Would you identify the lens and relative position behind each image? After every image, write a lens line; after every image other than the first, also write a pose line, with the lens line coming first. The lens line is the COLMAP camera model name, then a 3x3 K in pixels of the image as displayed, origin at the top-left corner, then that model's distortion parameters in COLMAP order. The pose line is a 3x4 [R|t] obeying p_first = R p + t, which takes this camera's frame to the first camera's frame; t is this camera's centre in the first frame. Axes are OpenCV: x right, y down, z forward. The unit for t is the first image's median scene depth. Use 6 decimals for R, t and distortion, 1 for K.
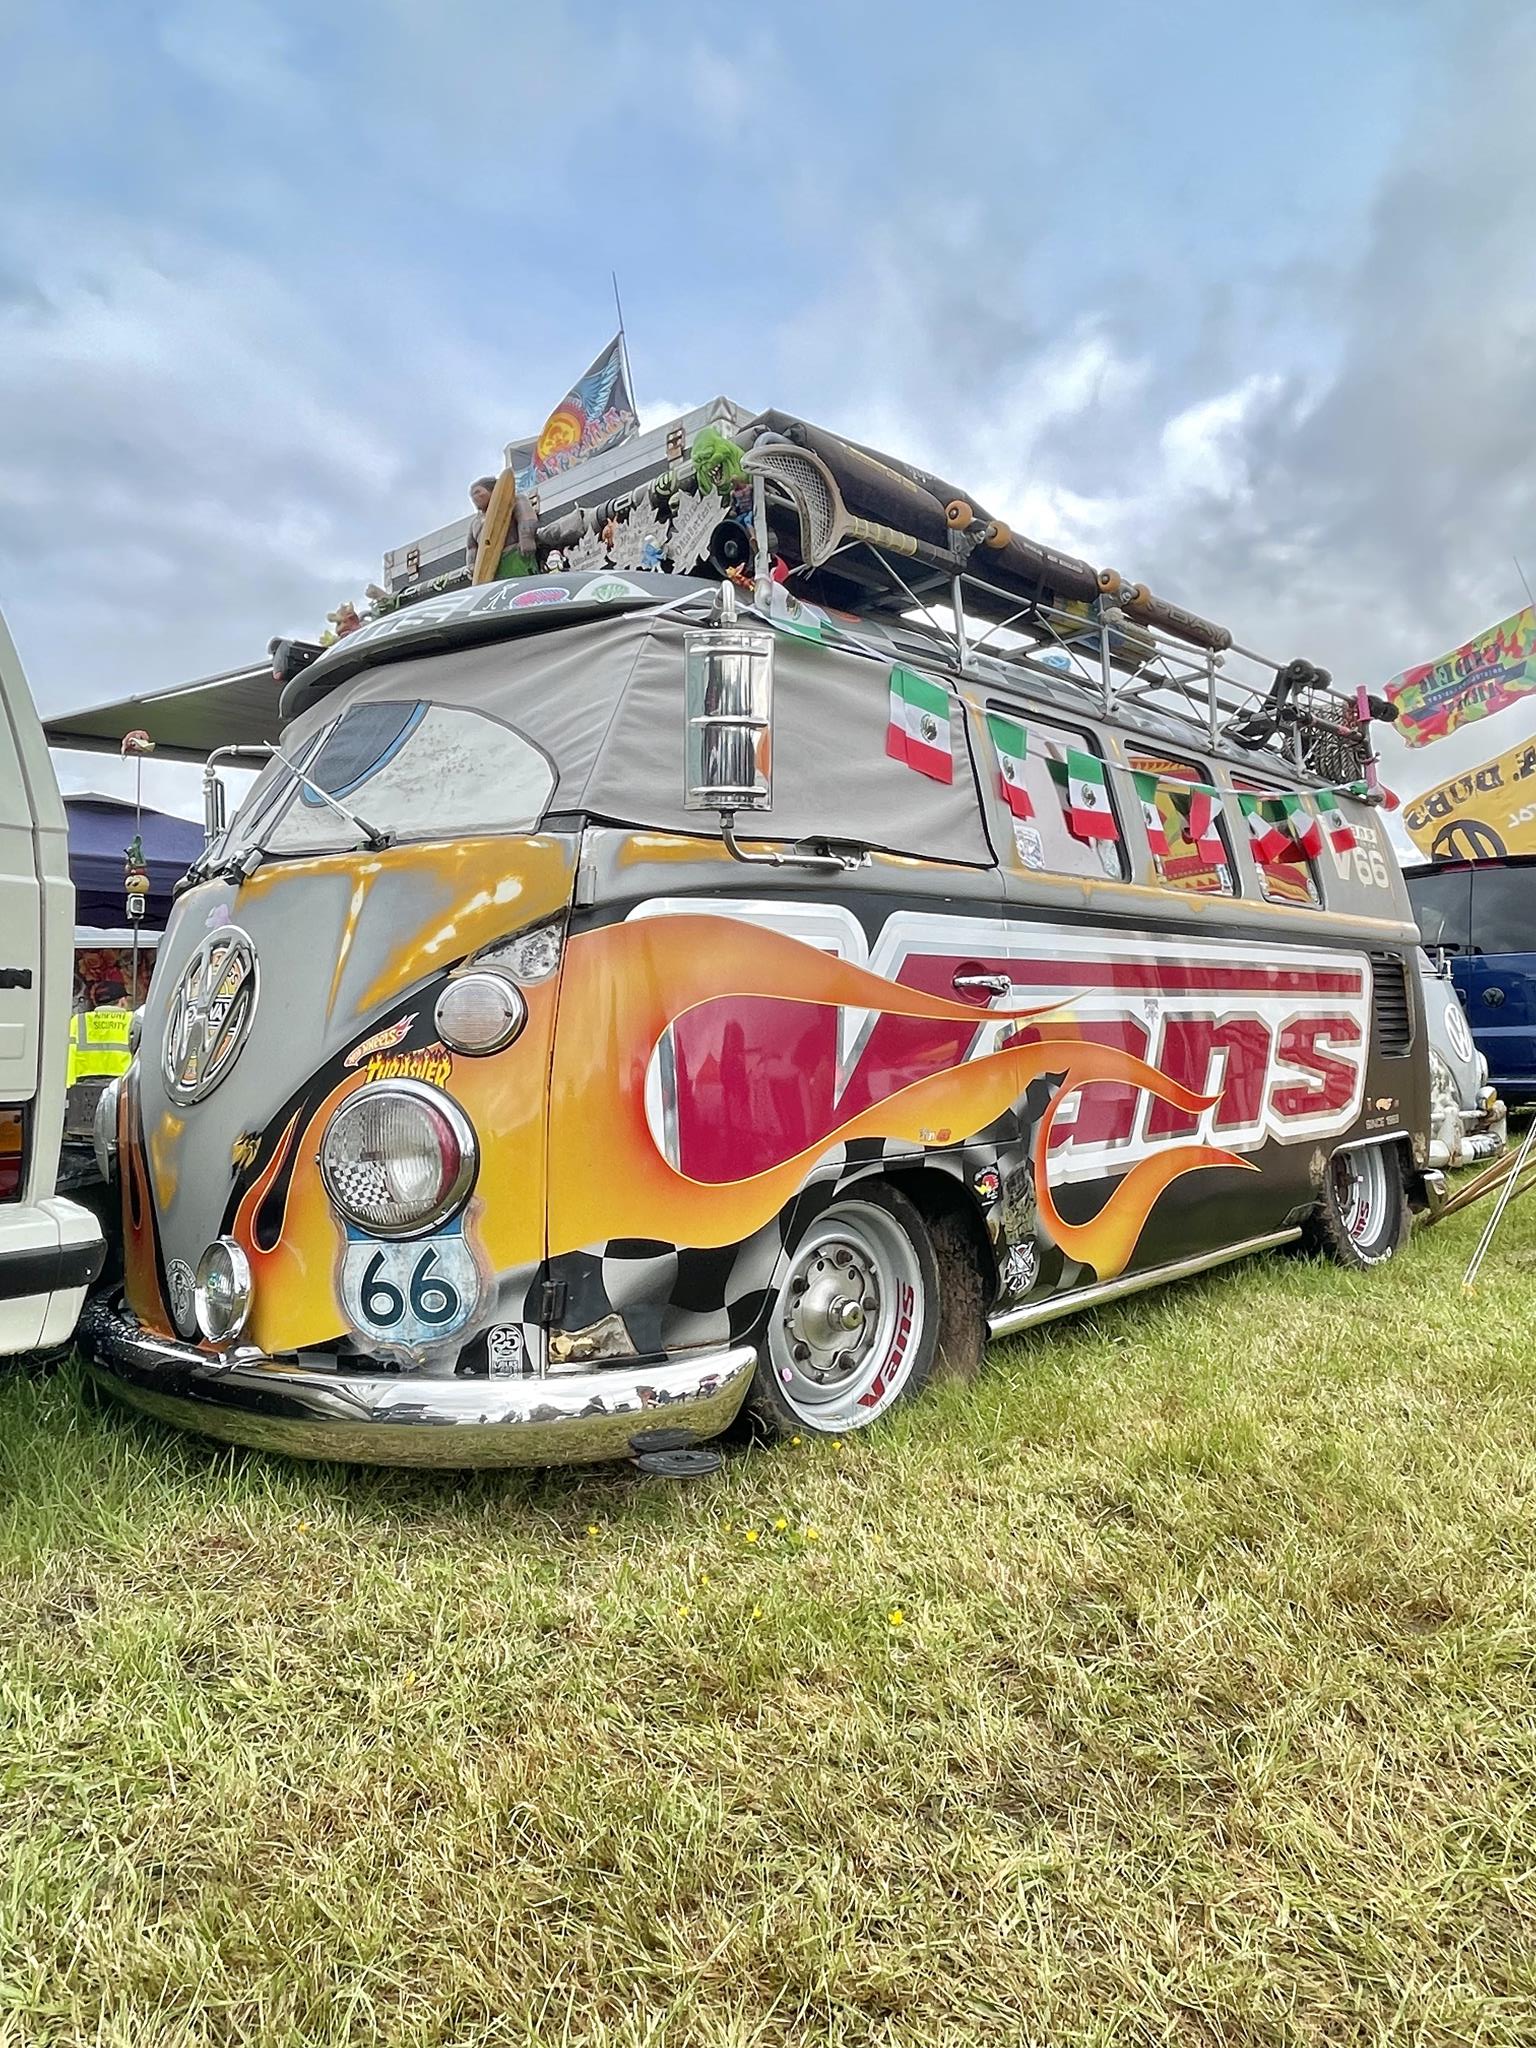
lens RADIAL K [[1359.1, 0, 766.8], [0, 1359.1, 1019.8], [0, 0, 1]] dist [-0.007394, -0.000642]
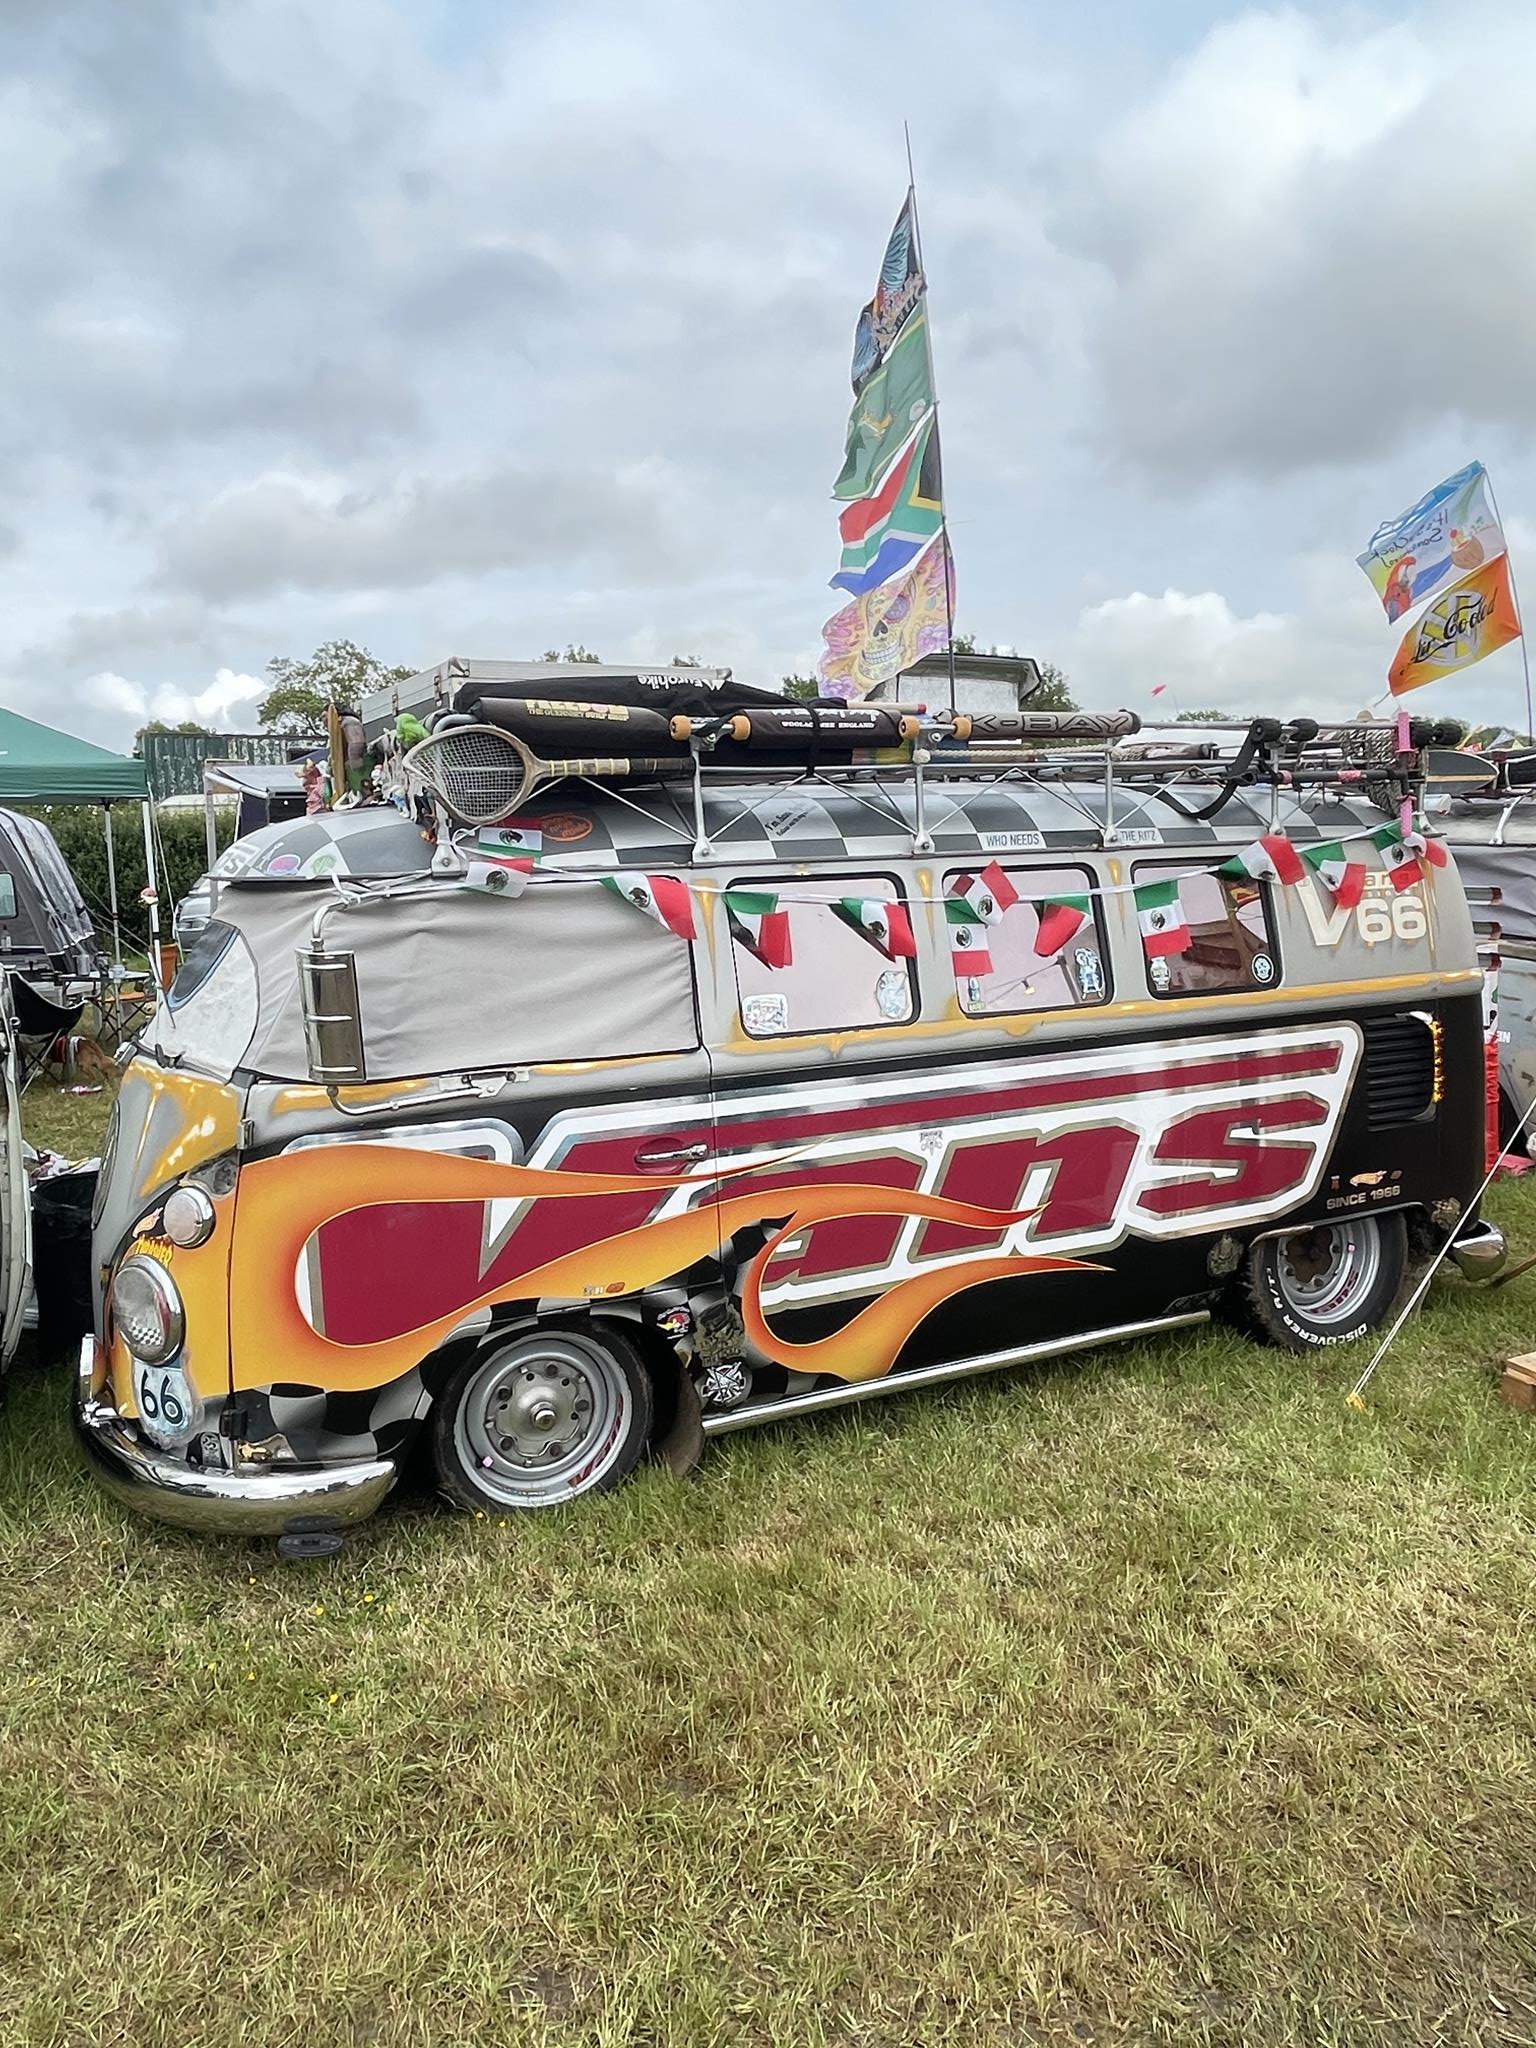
lens RADIAL K [[1417.3, 0, 770.3], [0, 1417.3, 1024.8], [0, 0, 1]] dist [0.017531, -0.002486]
pose [[0.932395, 0.045025, -0.358624, 0.699272], [0.011668, 0.987944, 0.154373, -0.339409], [0.361251, -0.148121, 0.920629, -0.083330]]
